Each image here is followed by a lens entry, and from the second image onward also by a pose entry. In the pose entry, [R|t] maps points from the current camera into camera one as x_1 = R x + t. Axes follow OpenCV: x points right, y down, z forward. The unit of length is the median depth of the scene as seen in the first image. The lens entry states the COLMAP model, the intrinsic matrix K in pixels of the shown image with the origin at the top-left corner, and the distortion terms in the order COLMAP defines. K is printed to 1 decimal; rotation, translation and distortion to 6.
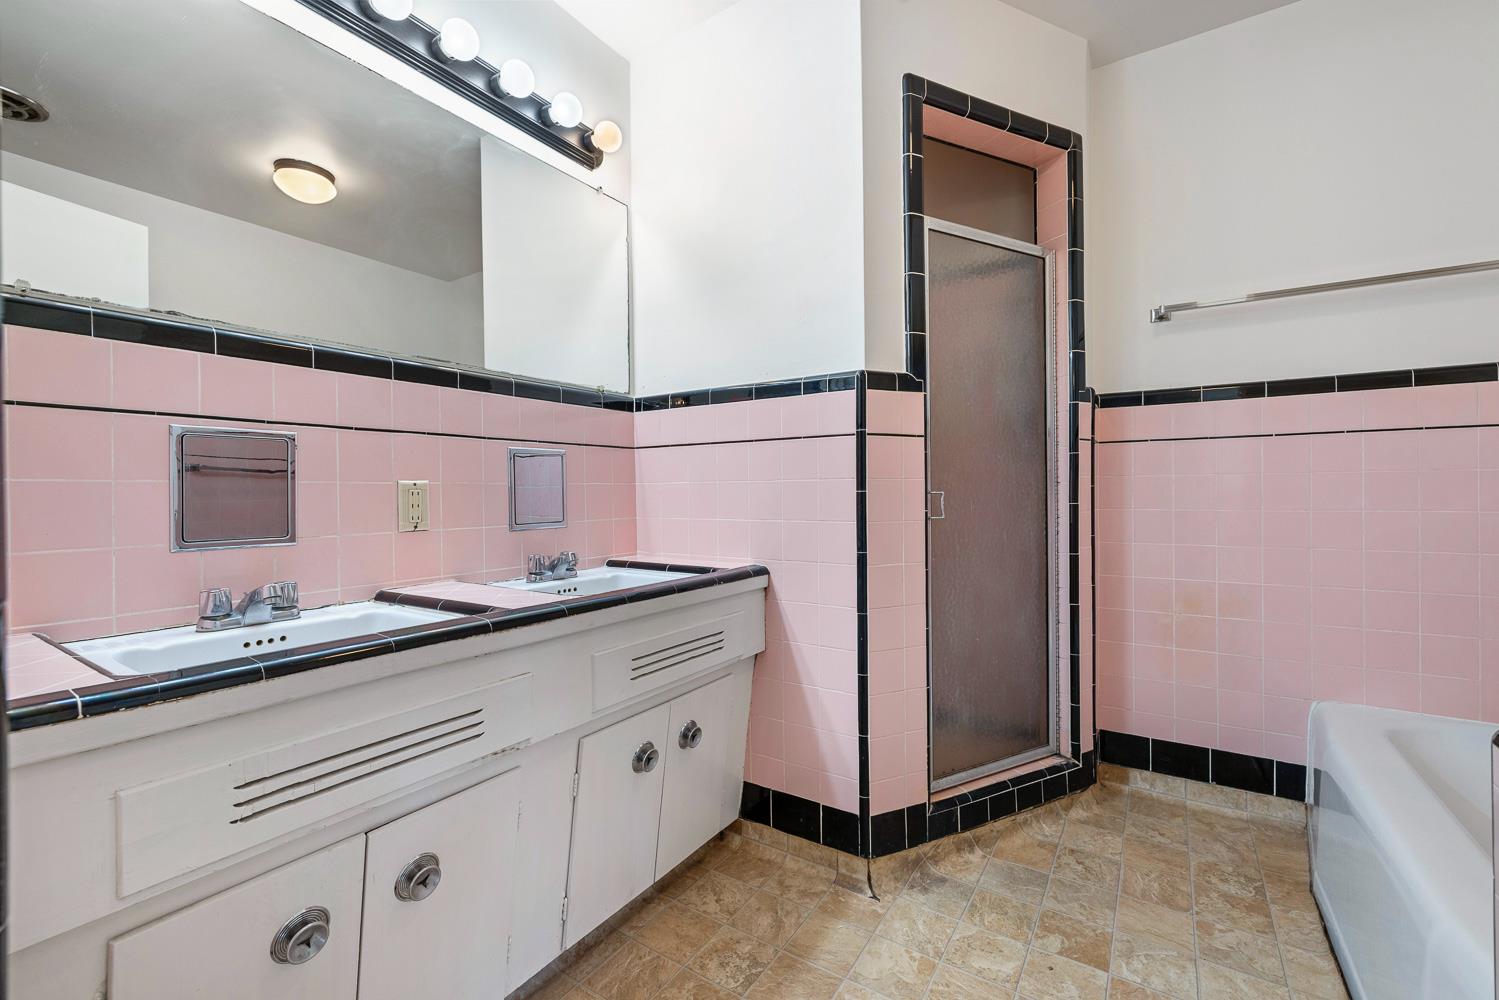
lens RADIAL K [[629.6, 0, 749.5], [0, 629.6, 500.0], [0, 0, 1]] dist [0.001428, 0.000139]
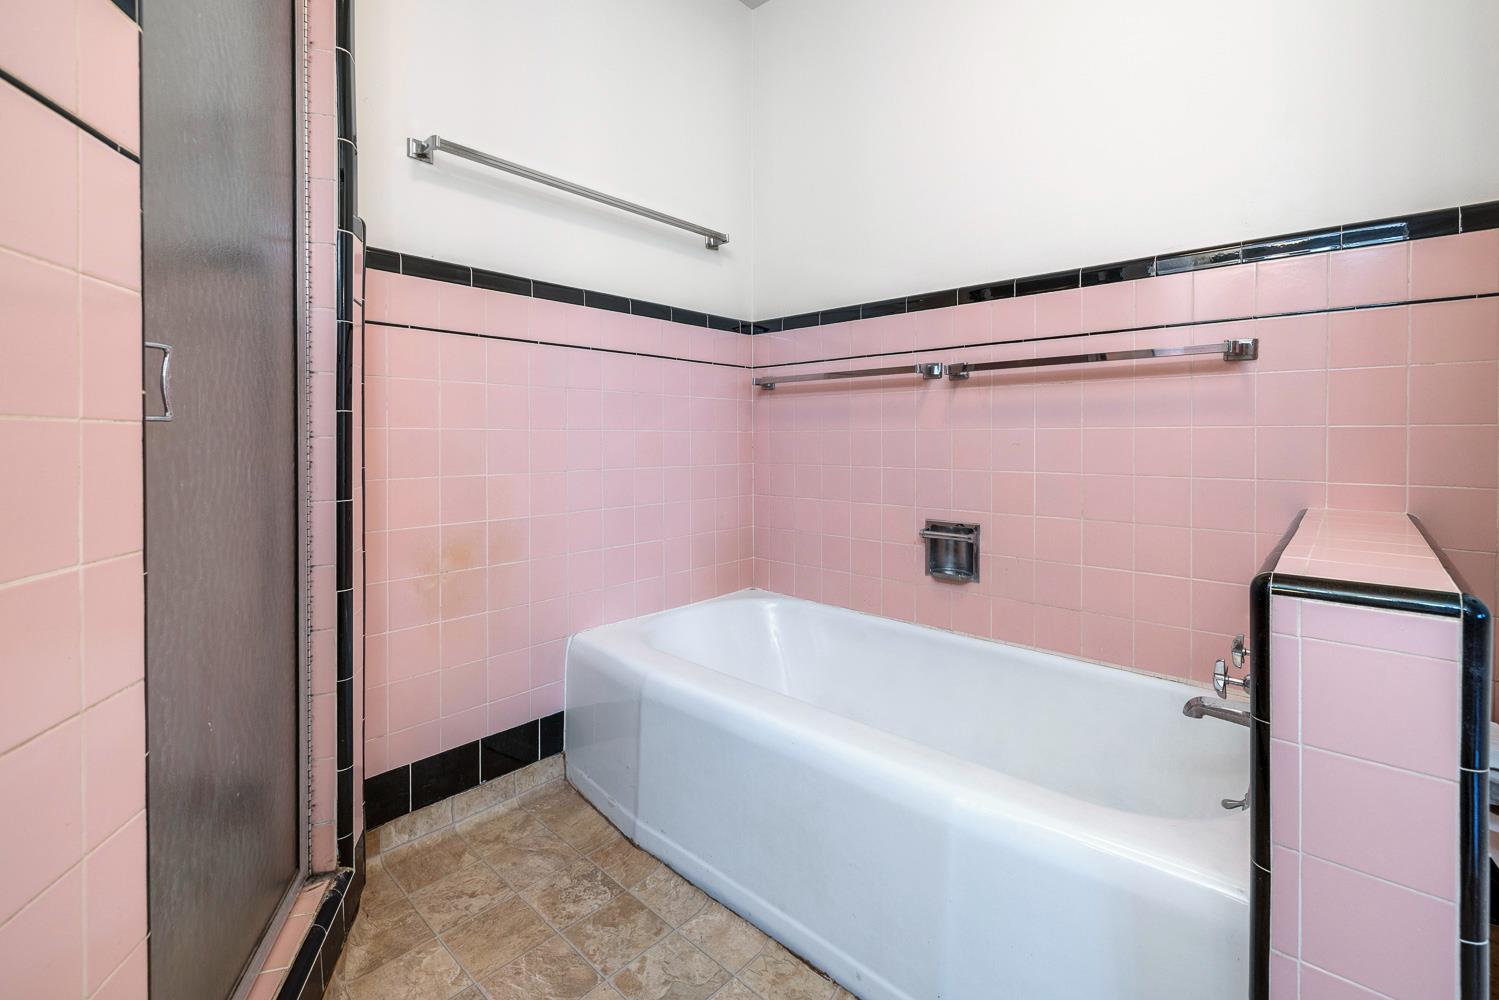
lens RADIAL K [[654.8, 0, 754.3], [0, 654.8, 438.5], [0, 0, 1]] dist [0.002820, 0.000190]
pose [[0.144648, 0.005897, 0.989466, -0.015216], [0.008200, 0.999941, -0.007158, 0.037076], [-0.989449, 0.009149, 0.144591, 0.569905]]
